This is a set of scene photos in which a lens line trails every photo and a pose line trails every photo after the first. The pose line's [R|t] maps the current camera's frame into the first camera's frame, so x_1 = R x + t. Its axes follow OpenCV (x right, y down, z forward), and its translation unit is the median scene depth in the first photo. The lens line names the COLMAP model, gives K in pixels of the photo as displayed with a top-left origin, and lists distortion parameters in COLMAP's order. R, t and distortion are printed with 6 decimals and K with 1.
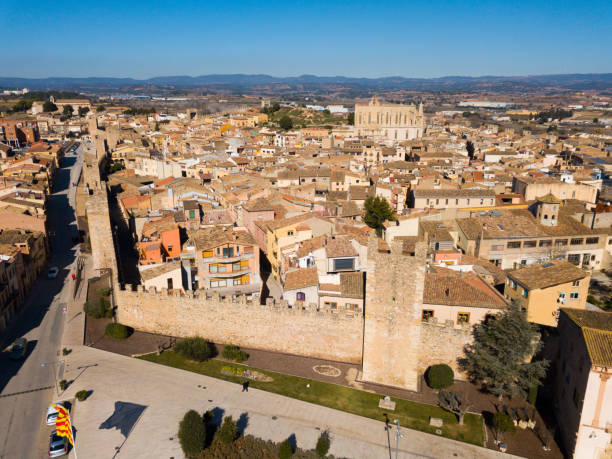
lens RADIAL K [[465.6, 0, 305.4], [0, 465.6, 231.4], [0, 0, 1]] dist [0.009553, -0.003921]
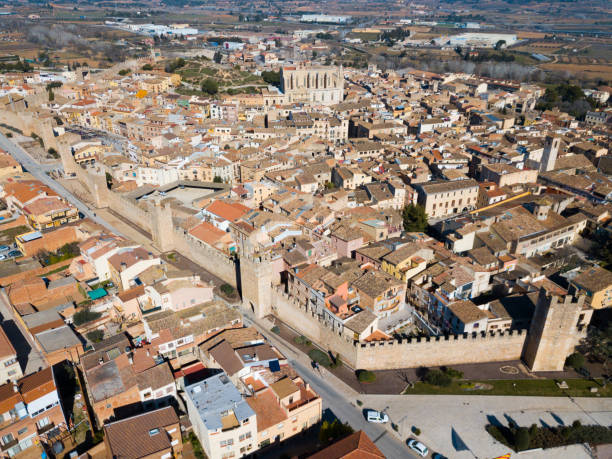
lens RADIAL K [[465.6, 0, 305.4], [0, 465.6, 231.4], [0, 0, 1]] dist [0.009553, -0.003921]
pose [[0.937551, -0.159403, 0.309175, -0.295521], [0.099649, 0.974649, 0.200324, -0.160464], [-0.333270, -0.157005, 0.929667, -0.055082]]
